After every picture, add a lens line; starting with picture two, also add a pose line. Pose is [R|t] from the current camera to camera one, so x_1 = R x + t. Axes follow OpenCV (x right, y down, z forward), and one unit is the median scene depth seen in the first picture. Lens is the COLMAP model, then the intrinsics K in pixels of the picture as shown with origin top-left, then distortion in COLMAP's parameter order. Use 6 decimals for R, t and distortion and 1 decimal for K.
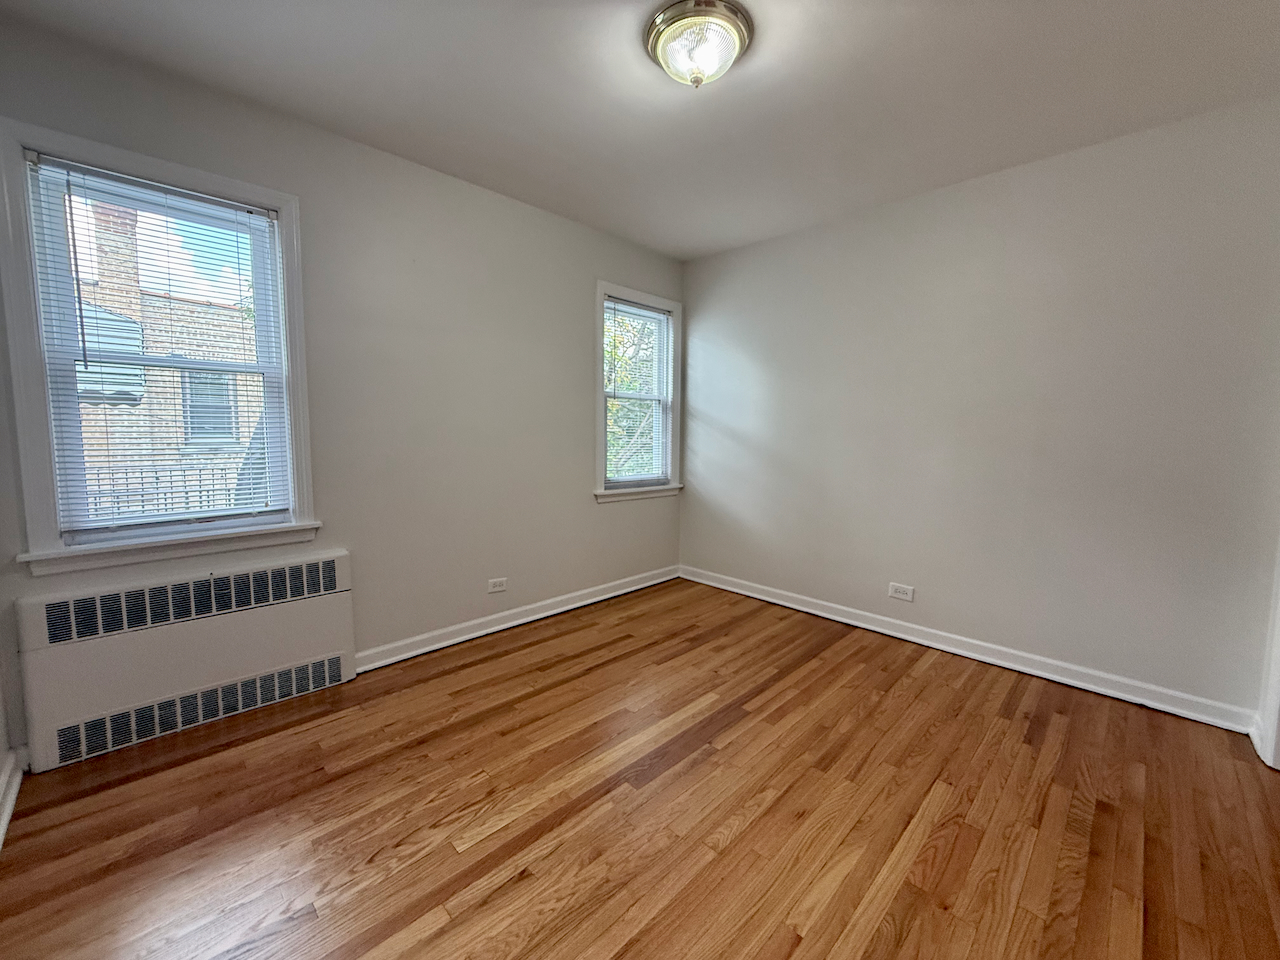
lens RADIAL K [[508.8, 0, 637.9], [0, 508.8, 479.8], [0, 0, 1]] dist [-0.002276, 0.000233]
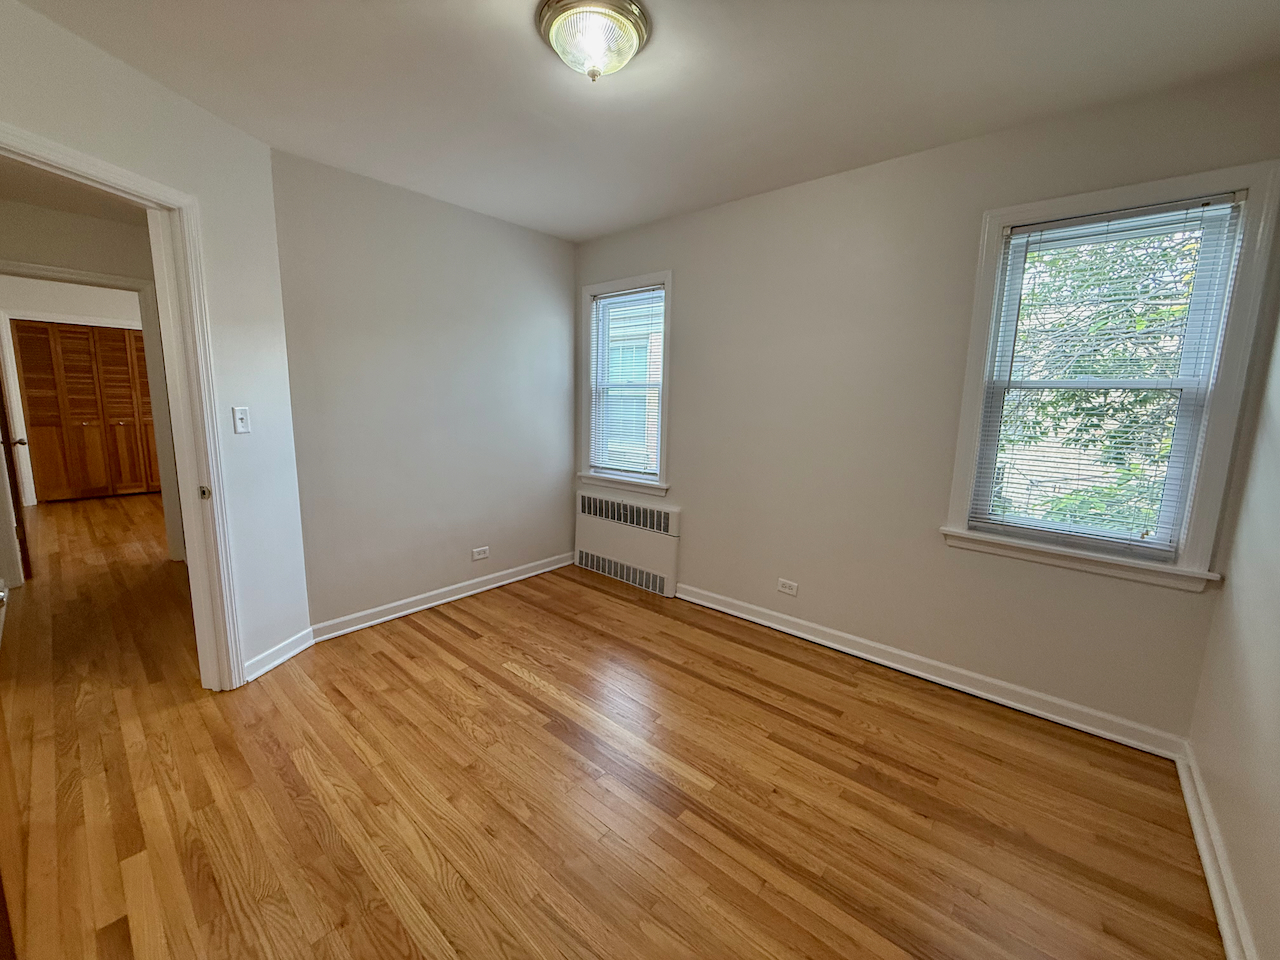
lens RADIAL K [[508.8, 0, 637.9], [0, 508.8, 479.8], [0, 0, 1]] dist [-0.002276, 0.000233]
pose [[0.074903, 0.144906, -0.986606, 0.866698], [-0.120915, 0.983405, 0.135256, -0.129393], [0.989833, 0.109164, 0.091181, 0.797875]]
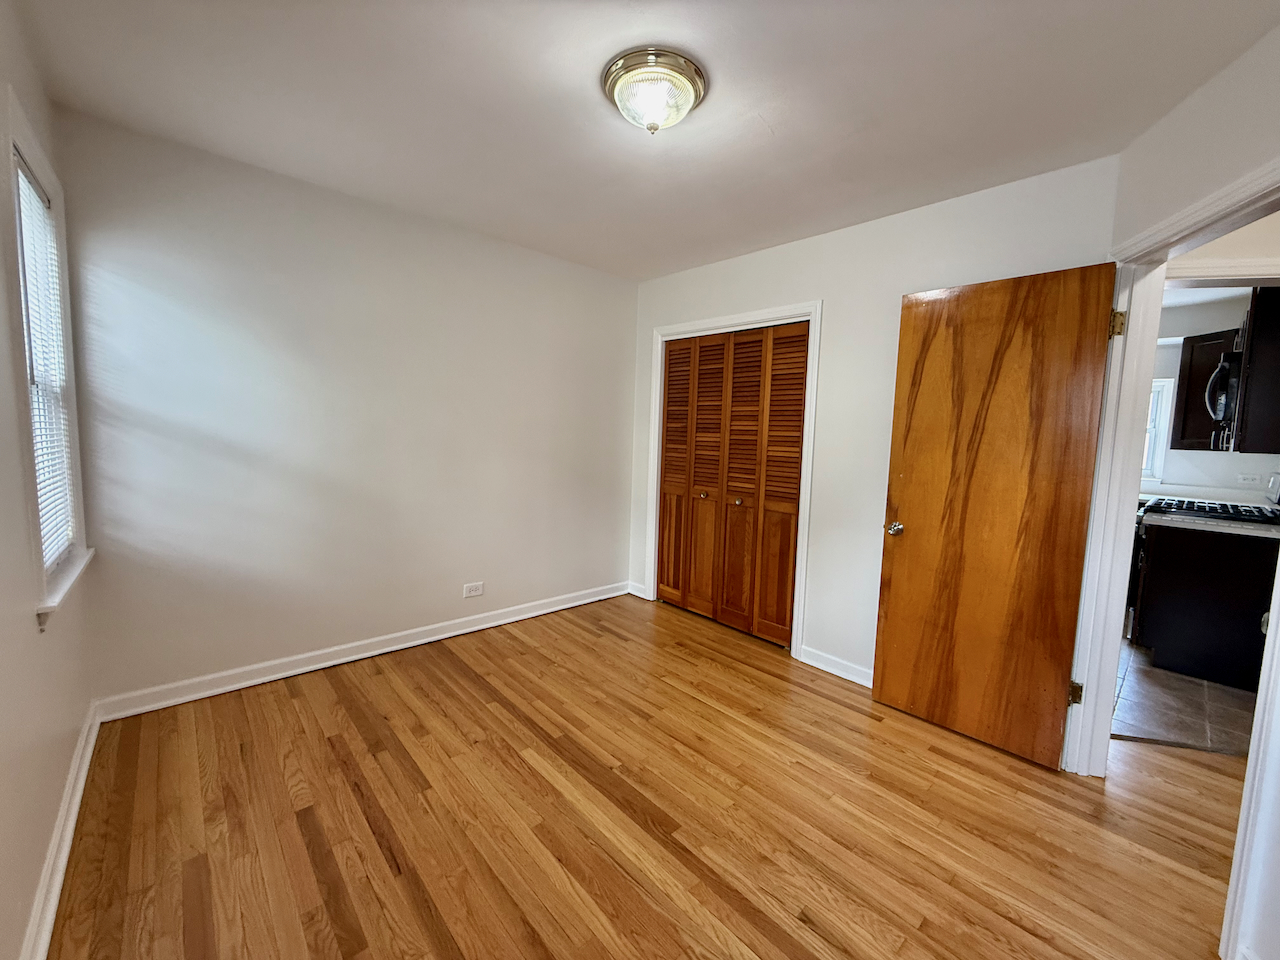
lens RADIAL K [[513.4, 0, 638.9], [0, 513.4, 475.4], [0, 0, 1]] dist [-0.001687, -0.000072]
pose [[0.041154, -0.095706, 0.994559, -0.722890], [0.061141, 0.993778, 0.093101, -0.140343], [-0.997280, 0.056977, 0.046749, 0.755852]]
